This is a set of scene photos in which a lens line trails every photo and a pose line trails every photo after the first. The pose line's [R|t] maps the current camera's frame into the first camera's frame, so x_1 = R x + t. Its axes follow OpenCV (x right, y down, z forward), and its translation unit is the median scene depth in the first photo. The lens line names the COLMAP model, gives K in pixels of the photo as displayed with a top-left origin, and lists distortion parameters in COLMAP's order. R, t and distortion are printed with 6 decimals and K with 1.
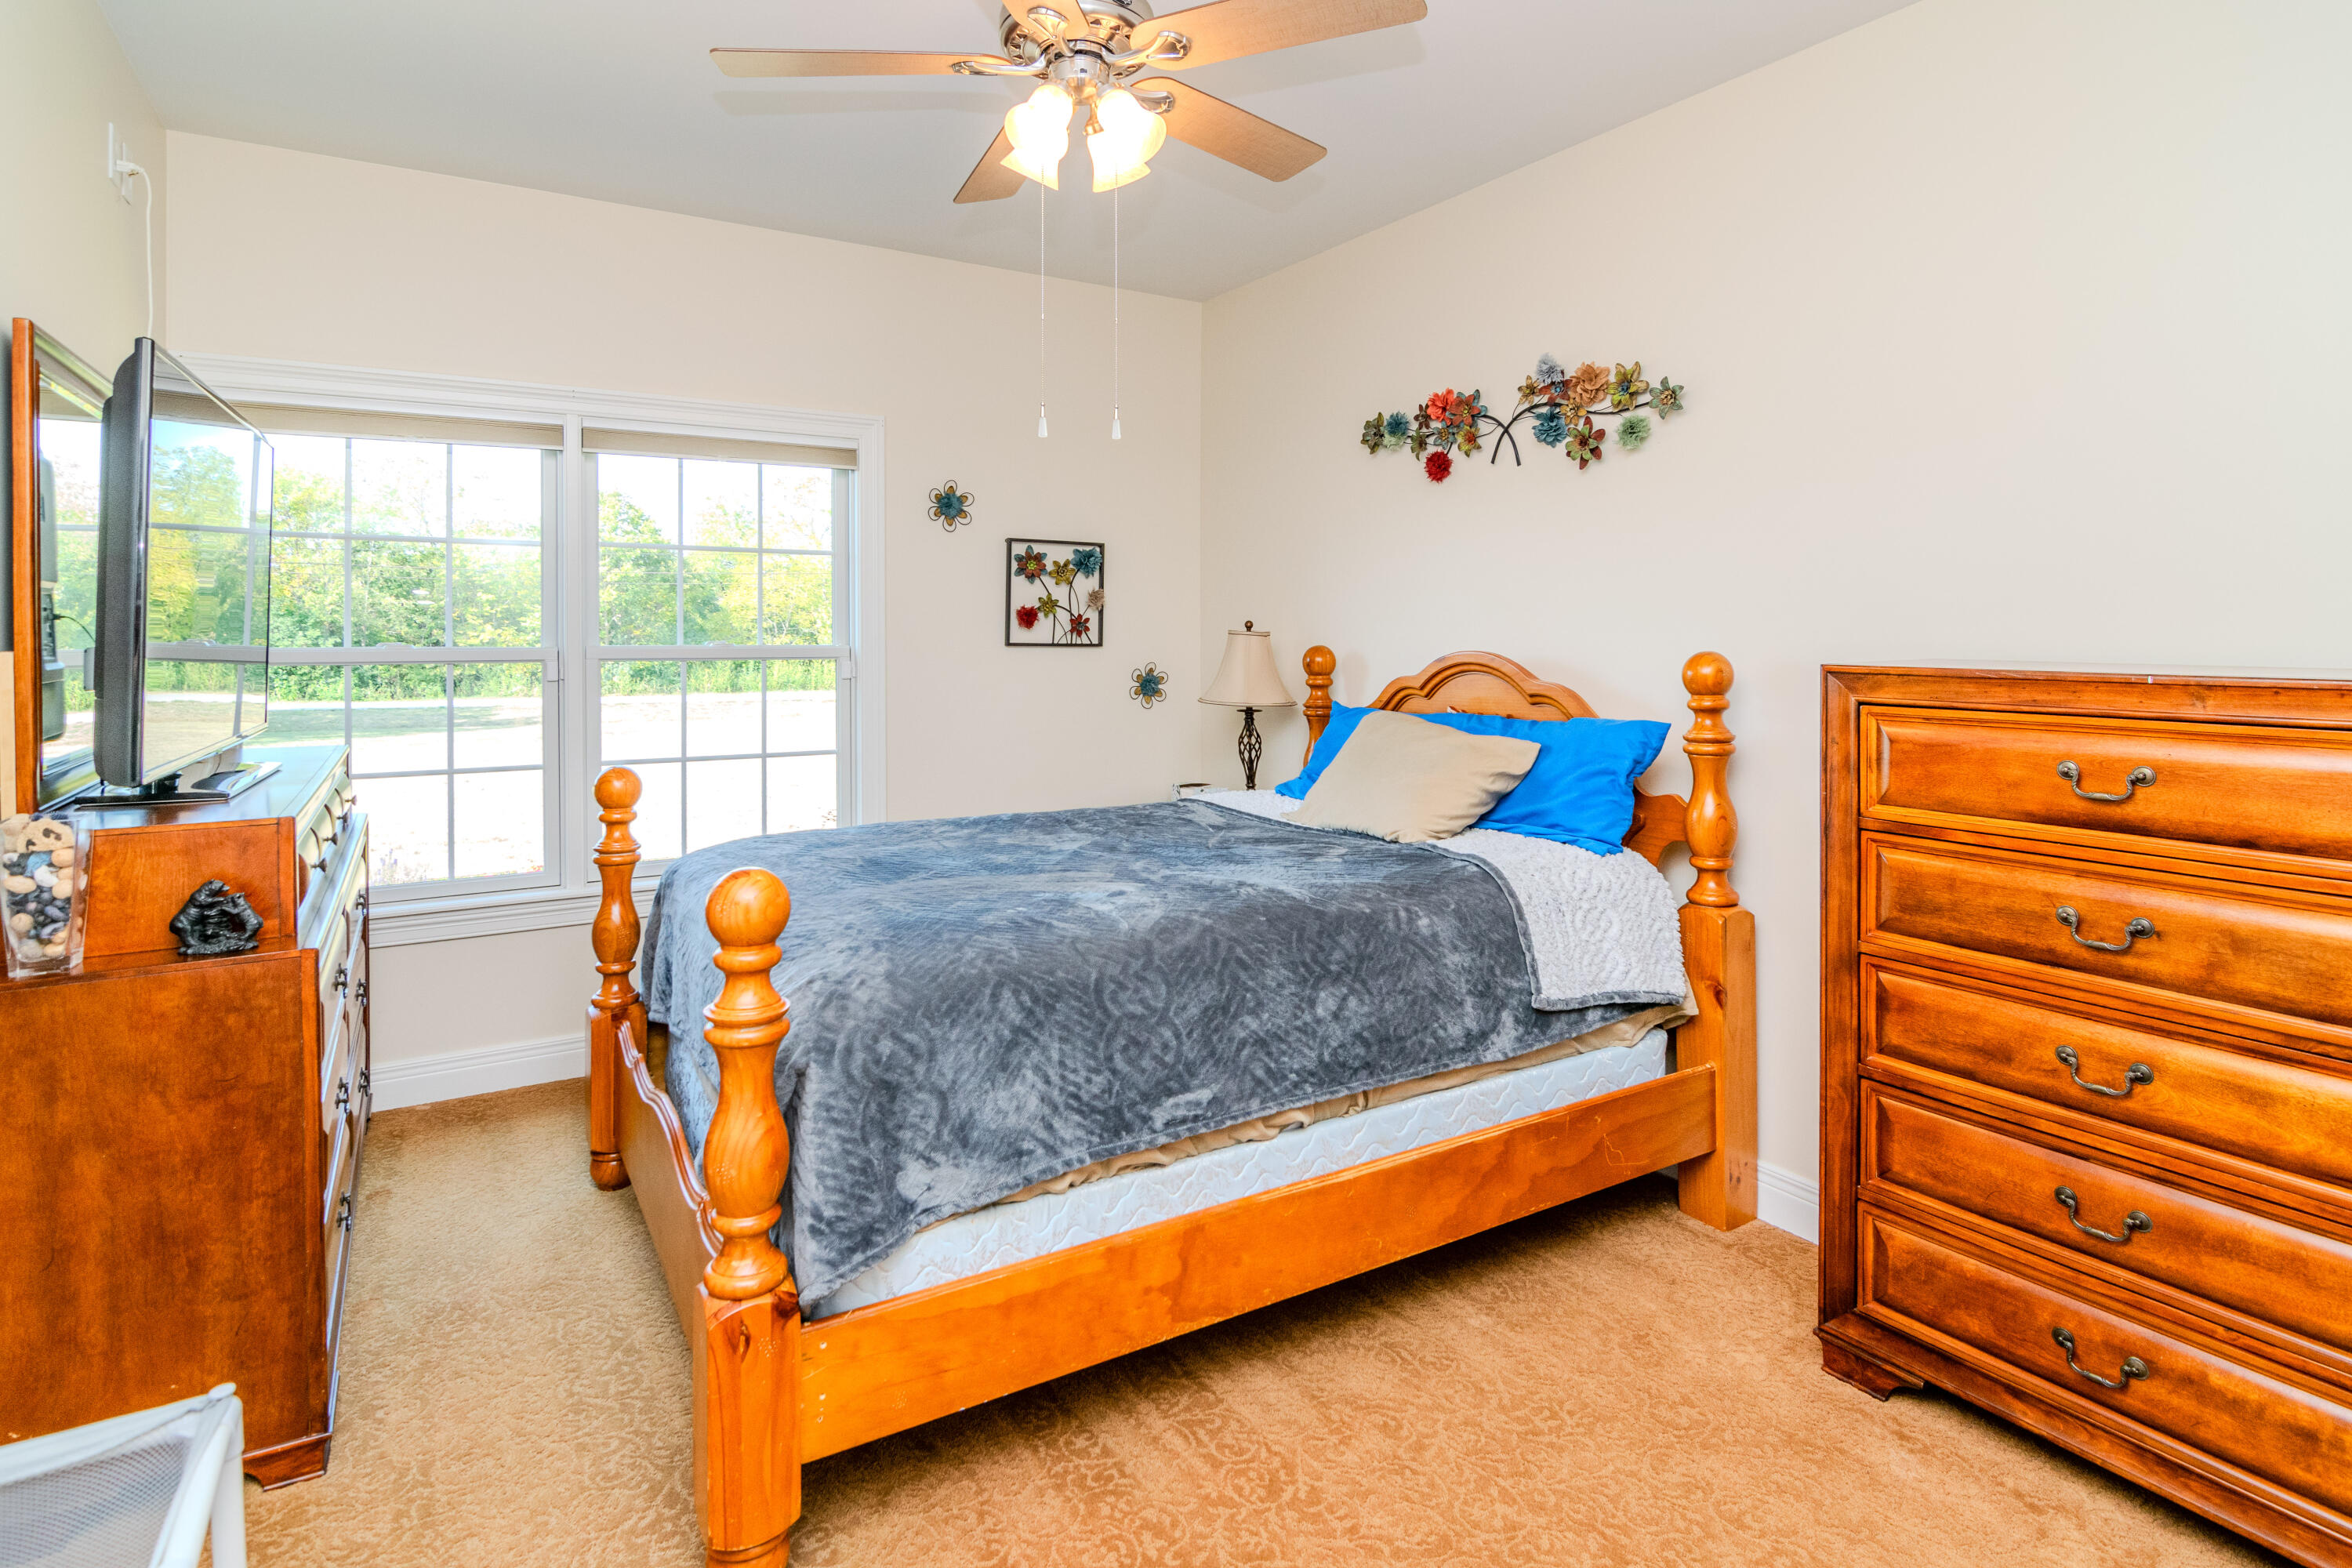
lens RADIAL K [[1168.0, 0, 1167.6], [0, 1168.0, 751.4], [0, 0, 1]] dist [-0.018650, -0.000693]
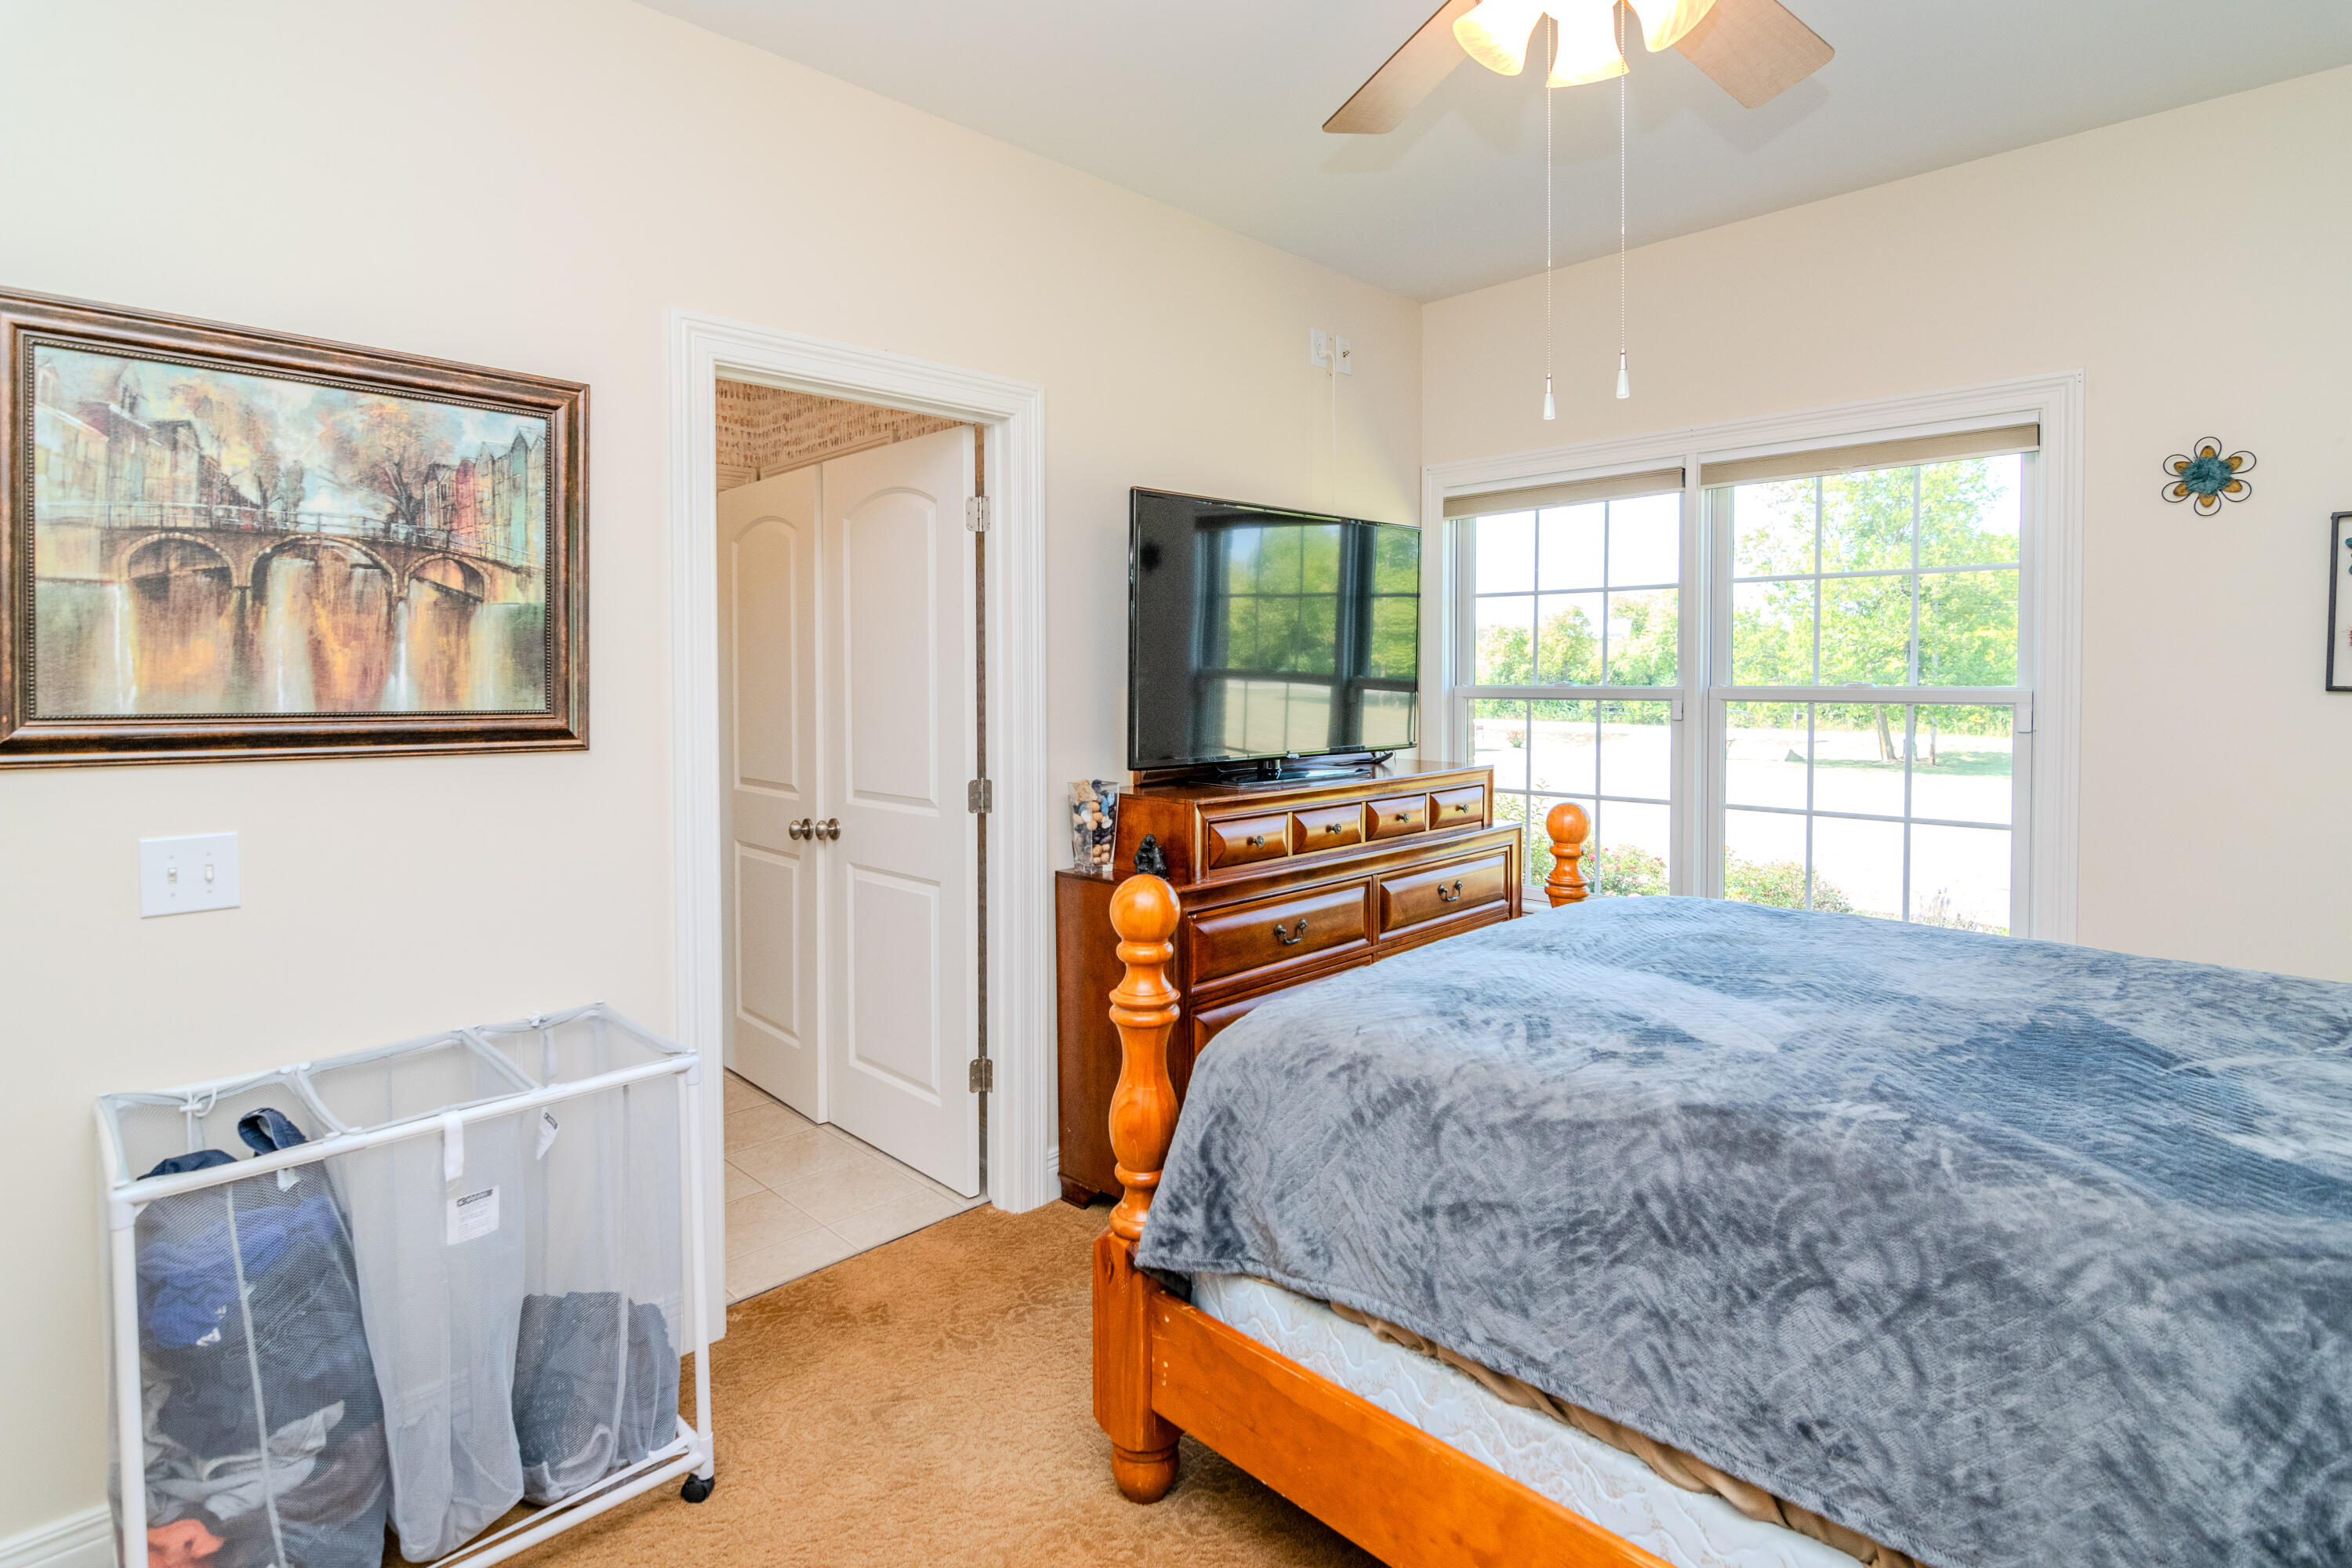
lens RADIAL K [[1168.0, 0, 1167.6], [0, 1168.0, 751.4], [0, 0, 1]] dist [-0.018650, -0.000693]
pose [[0.234255, 0.062122, -0.970188, 0.354597], [-0.093355, 0.994782, 0.041156, -0.032956], [0.967682, 0.080931, 0.238832, 0.332485]]
